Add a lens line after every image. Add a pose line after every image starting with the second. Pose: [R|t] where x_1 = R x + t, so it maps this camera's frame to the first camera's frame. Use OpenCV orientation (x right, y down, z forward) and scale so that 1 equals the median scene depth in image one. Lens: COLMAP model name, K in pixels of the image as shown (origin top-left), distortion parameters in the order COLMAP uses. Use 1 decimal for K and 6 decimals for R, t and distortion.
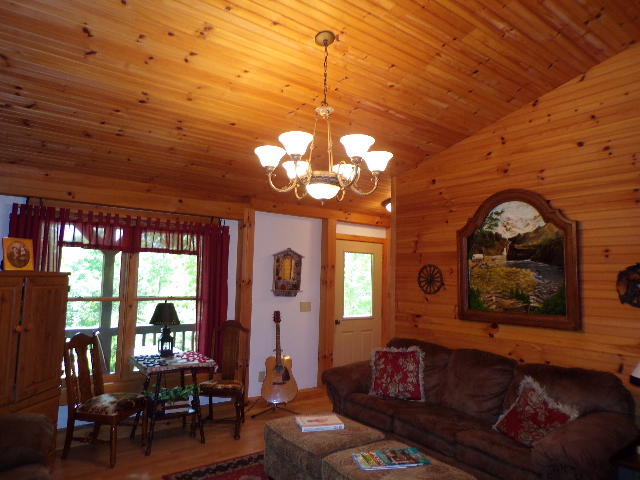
lens RADIAL K [[437.8, 0, 322.4], [0, 437.8, 241.2], [0, 0, 1]] dist [-0.010856, 0.013825]
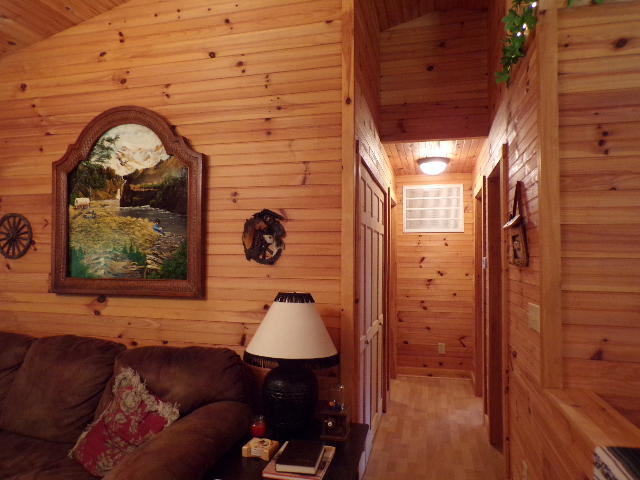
lens RADIAL K [[437.8, 0, 321.9], [0, 437.8, 239.7], [0, 0, 1]] dist [-0.010856, 0.013825]
pose [[0.793203, 0.003674, 0.608946, 0.247581], [-0.039199, 0.998216, 0.045038, 0.052265], [-0.607694, -0.059594, 0.791932, 0.230887]]
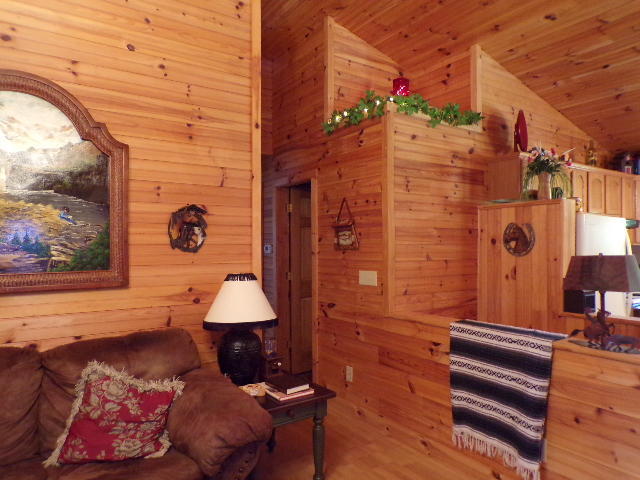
lens RADIAL K [[437.8, 0, 321.3], [0, 437.8, 241.7], [0, 0, 1]] dist [-0.010856, 0.013825]
pose [[0.063616, -0.017596, 0.997819, -0.148973], [-0.078719, 0.996641, 0.022594, 0.068414], [-0.994865, -0.079984, 0.062018, 0.523991]]
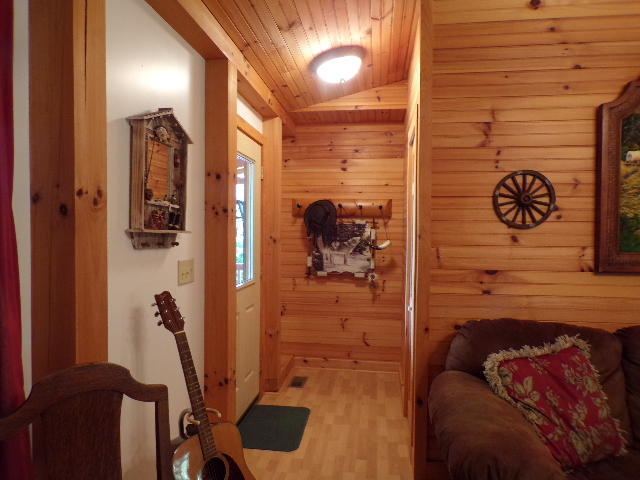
lens RADIAL K [[437.8, 0, 319.5], [0, 437.8, 244.5], [0, 0, 1]] dist [-0.010856, 0.013825]
pose [[0.711870, -0.040445, 0.701146, -0.328658], [-0.050308, 0.992839, 0.108349, 0.111071], [-0.700508, -0.112403, 0.704737, 0.927001]]
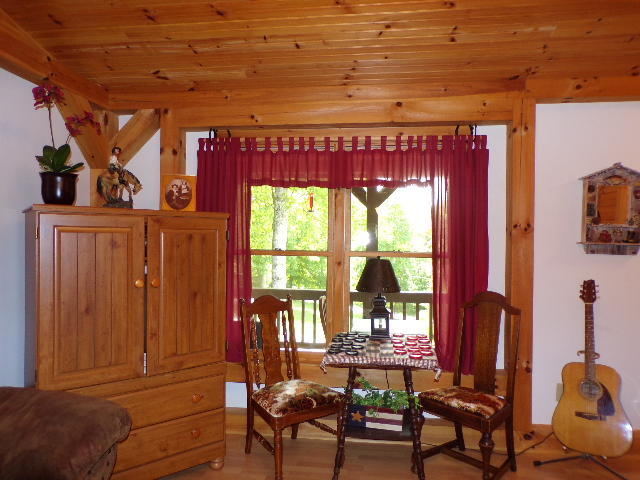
lens RADIAL K [[437.8, 0, 322.0], [0, 437.8, 242.3], [0, 0, 1]] dist [-0.010856, 0.013825]
pose [[0.711666, -0.016072, -0.702334, 0.055093], [0.067731, 0.996651, 0.045824, 0.088002], [0.699246, -0.080181, 0.710371, 0.522938]]
